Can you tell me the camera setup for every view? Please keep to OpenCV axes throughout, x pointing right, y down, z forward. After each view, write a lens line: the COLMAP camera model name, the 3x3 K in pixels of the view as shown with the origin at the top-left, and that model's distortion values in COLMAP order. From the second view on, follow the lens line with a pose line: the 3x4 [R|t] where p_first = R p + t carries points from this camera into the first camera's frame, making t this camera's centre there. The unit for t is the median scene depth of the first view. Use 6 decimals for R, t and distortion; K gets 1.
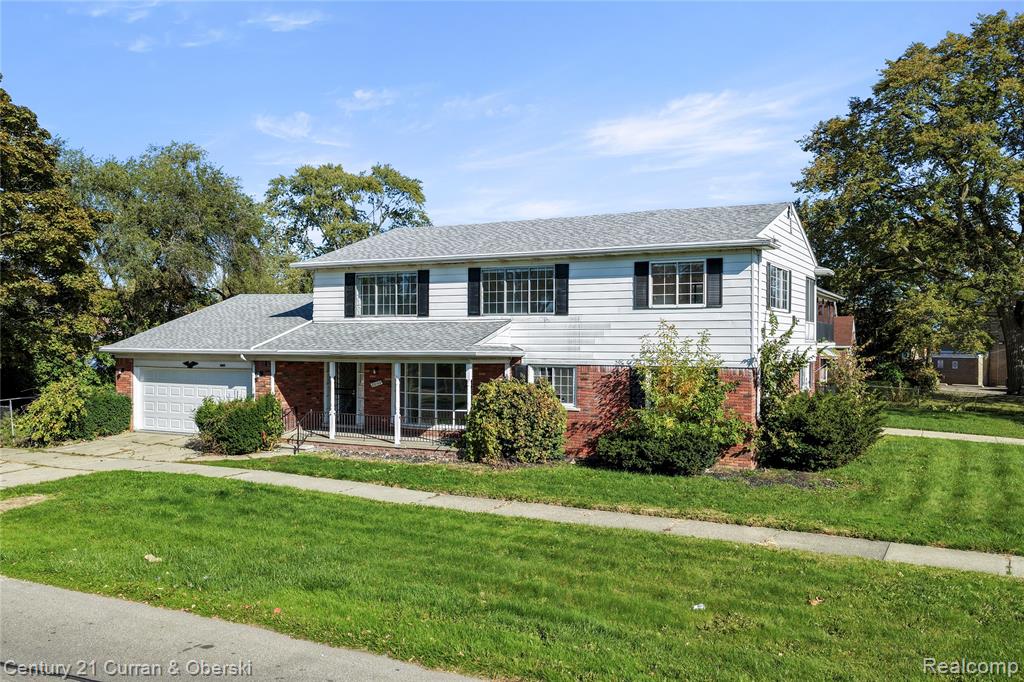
lens RADIAL K [[857.3, 0, 509.2], [0, 857.3, 351.5], [0, 0, 1]] dist [0.001361, 0.009788]
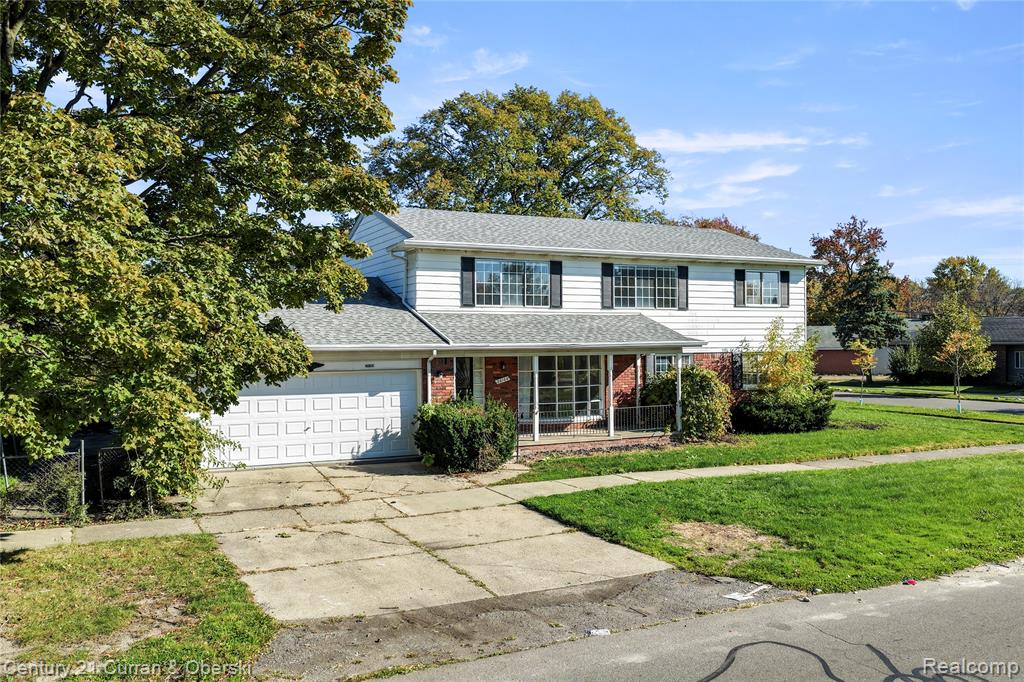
lens RADIAL K [[857.3, 0, 510.8], [0, 857.3, 337.1], [0, 0, 1]] dist [0.001361, 0.009788]
pose [[0.578890, -0.005504, 0.815387, -0.963746], [0.015475, 0.999871, -0.004237, -0.004727], [-0.815259, 0.015071, 0.578900, 0.494119]]
